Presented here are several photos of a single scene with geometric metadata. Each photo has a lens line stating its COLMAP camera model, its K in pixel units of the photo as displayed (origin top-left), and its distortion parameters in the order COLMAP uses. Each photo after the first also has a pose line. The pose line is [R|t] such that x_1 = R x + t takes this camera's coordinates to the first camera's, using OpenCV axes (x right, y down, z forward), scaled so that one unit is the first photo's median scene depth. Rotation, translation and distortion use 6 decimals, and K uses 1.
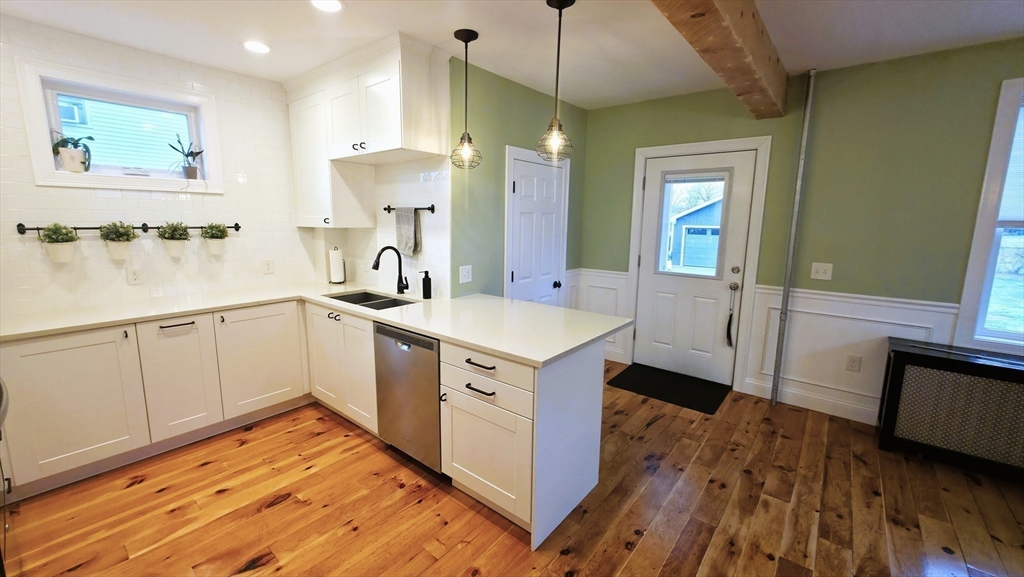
lens RADIAL K [[410.2, 0, 507.9], [0, 410.2, 283.6], [0, 0, 1]] dist [0.000625, -0.000694]
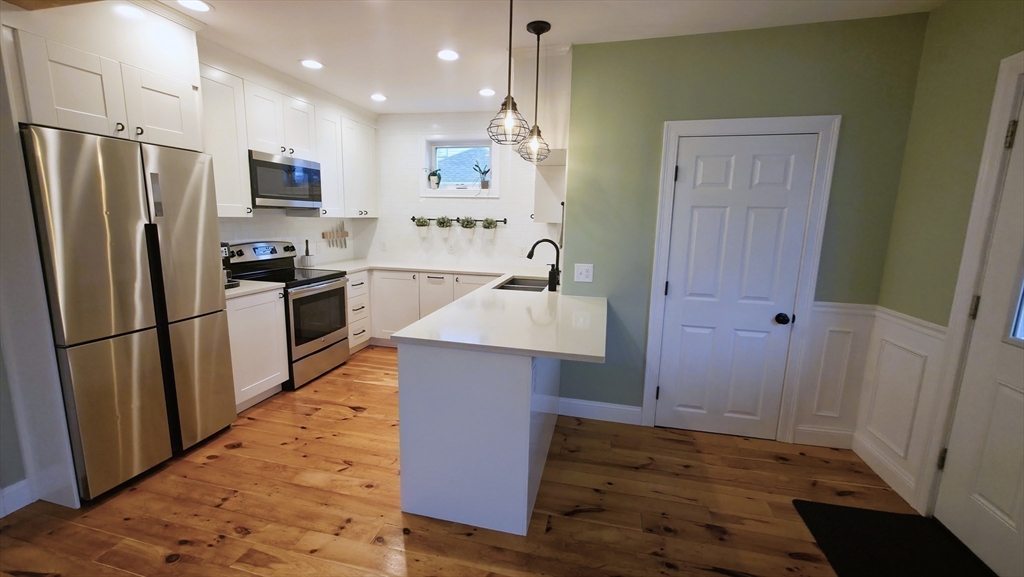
lens RADIAL K [[410.2, 0, 508.7], [0, 410.2, 283.6], [0, 0, 1]] dist [0.000625, -0.000694]
pose [[0.427133, 0.144612, -0.892550, 0.701006], [-0.158353, 0.983835, 0.083622, -0.052564], [0.890215, 0.105620, 0.443128, 0.461391]]
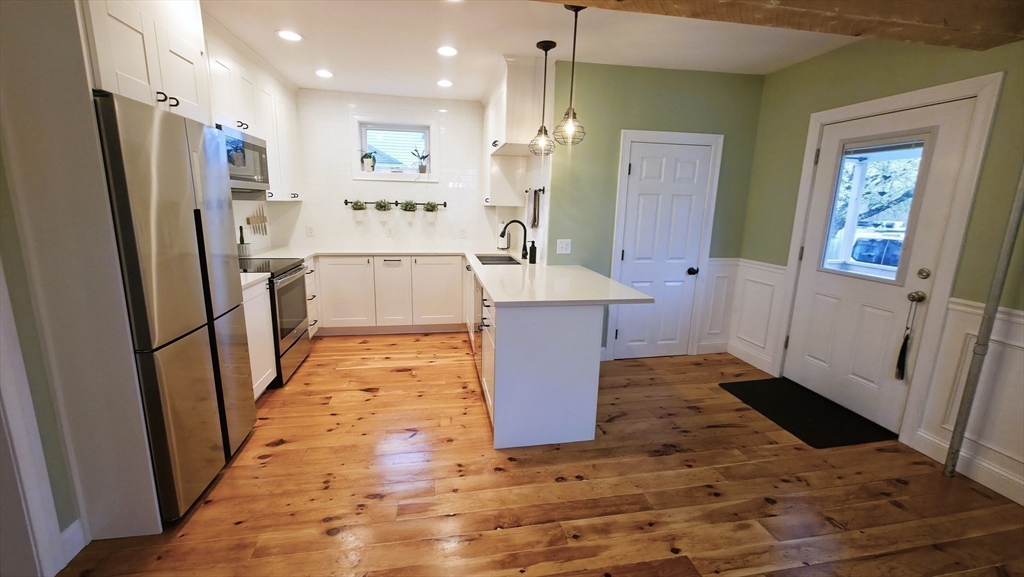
lens RADIAL K [[410.2, 0, 508.3], [0, 410.2, 283.7], [0, 0, 1]] dist [0.000625, -0.000694]
pose [[0.760223, 0.132637, -0.635978, 0.562959], [-0.116450, 0.990903, 0.067458, 0.023032], [0.639140, 0.022776, 0.768753, 0.006127]]
